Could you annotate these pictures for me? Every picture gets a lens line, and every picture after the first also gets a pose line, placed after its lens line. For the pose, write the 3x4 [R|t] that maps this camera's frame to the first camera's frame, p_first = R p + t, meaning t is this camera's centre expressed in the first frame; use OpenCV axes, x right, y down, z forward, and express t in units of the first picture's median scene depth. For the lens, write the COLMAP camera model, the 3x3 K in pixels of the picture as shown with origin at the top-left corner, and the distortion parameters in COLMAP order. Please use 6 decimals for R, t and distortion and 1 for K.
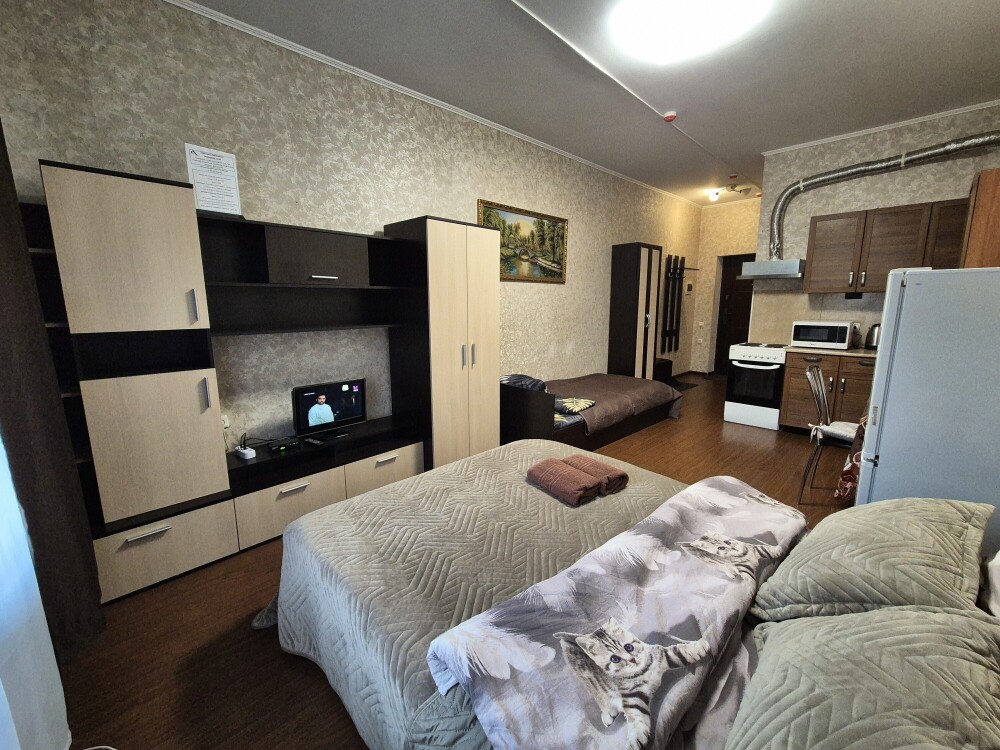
lens RADIAL K [[407.0, 0, 497.2], [0, 407.0, 371.1], [0, 0, 1]] dist [0.003234, -0.001194]
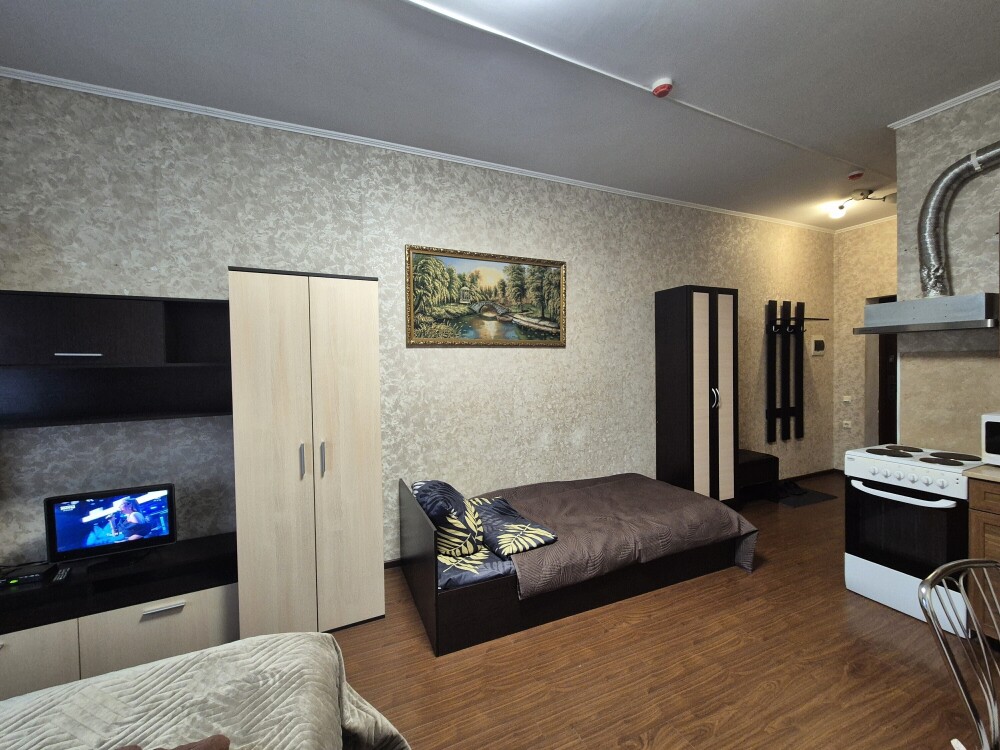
lens RADIAL K [[407.0, 0, 498.0], [0, 407.0, 371.5], [0, 0, 1]] dist [0.003234, -0.001194]
pose [[0.941960, -0.001512, -0.335721, 0.373451], [-0.045880, 0.990028, -0.133188, -0.088476], [0.332575, 0.140860, 0.932498, 0.366100]]
